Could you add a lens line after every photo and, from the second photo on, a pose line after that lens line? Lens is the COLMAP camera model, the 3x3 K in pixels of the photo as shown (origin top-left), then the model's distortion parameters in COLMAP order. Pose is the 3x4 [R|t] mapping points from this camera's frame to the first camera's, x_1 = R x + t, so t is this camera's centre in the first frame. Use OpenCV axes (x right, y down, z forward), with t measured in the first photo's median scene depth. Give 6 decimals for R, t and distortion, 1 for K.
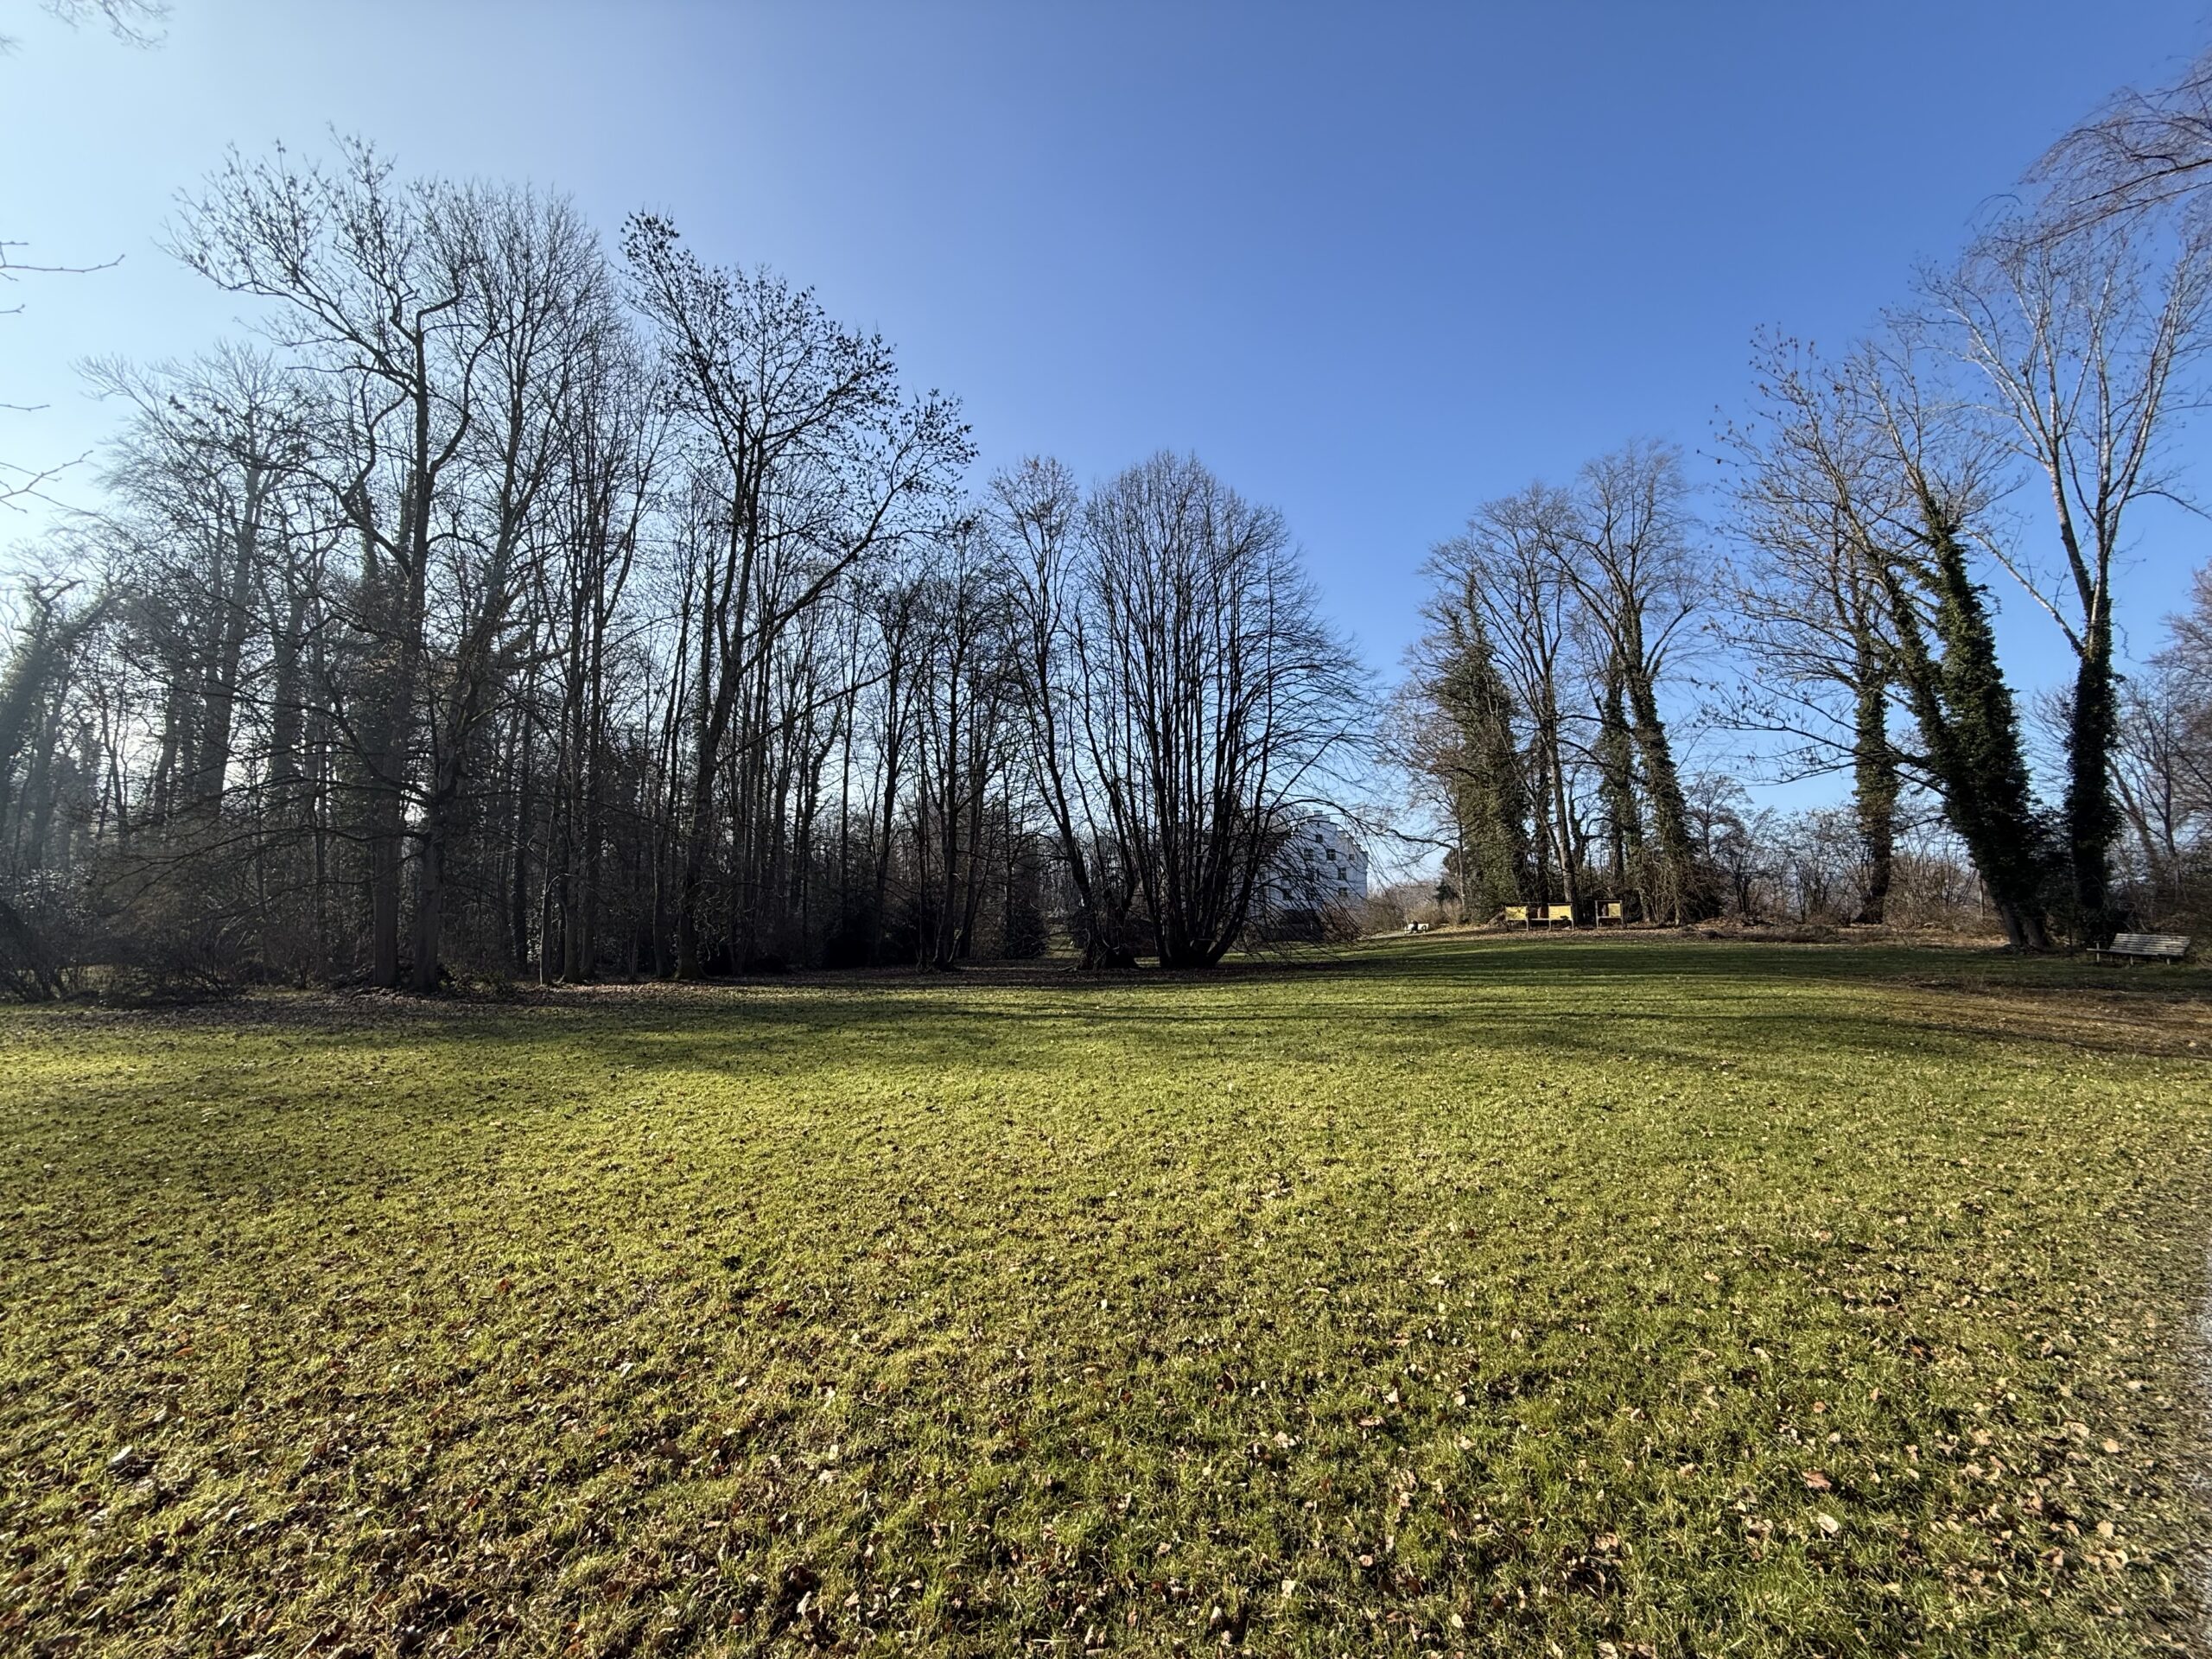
lens RADIAL K [[888.7, 0, 1106.4], [0, 888.7, 831.4], [0, 0, 1]] dist [0.000271, 0.000001]
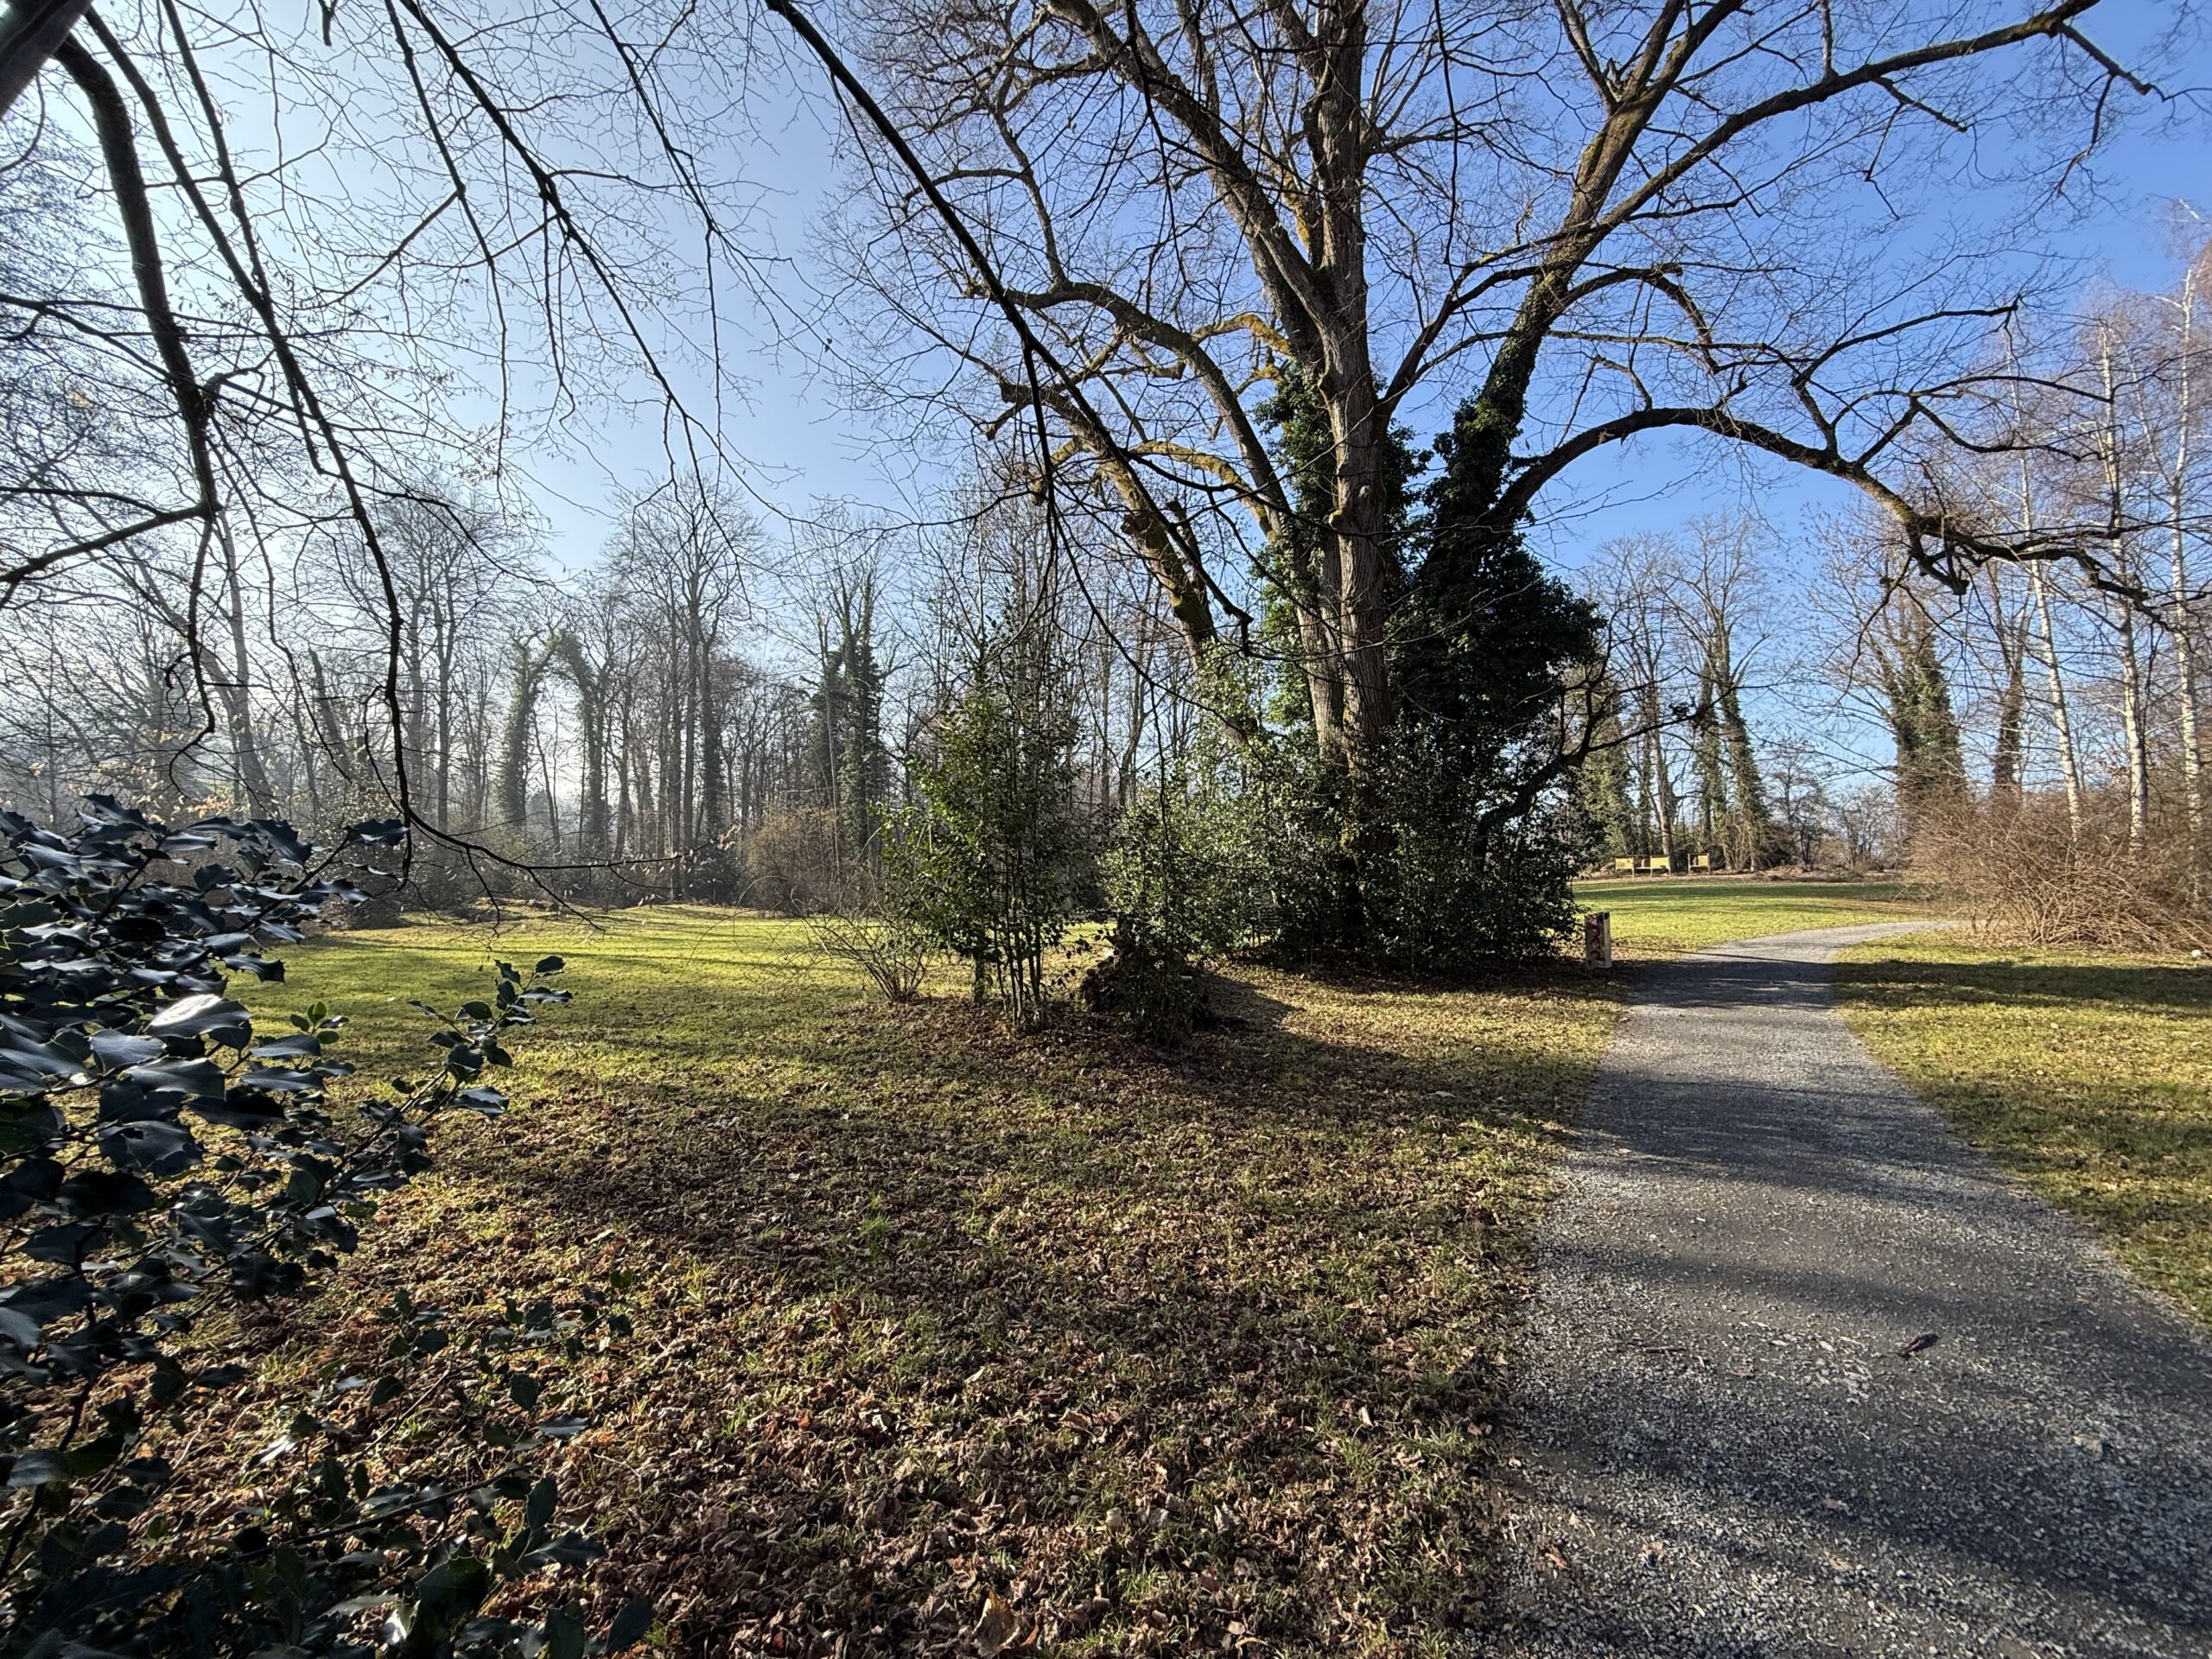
lens RADIAL K [[888.7, 0, 1105.6], [0, 888.7, 828.9], [0, 0, 1]] dist [0.000271, 0.000001]
pose [[0.997289, -0.007634, -0.073190, -0.207460], [0.011351, 0.998659, 0.050506, -0.033830], [0.072706, -0.051200, 0.996038, -0.361045]]
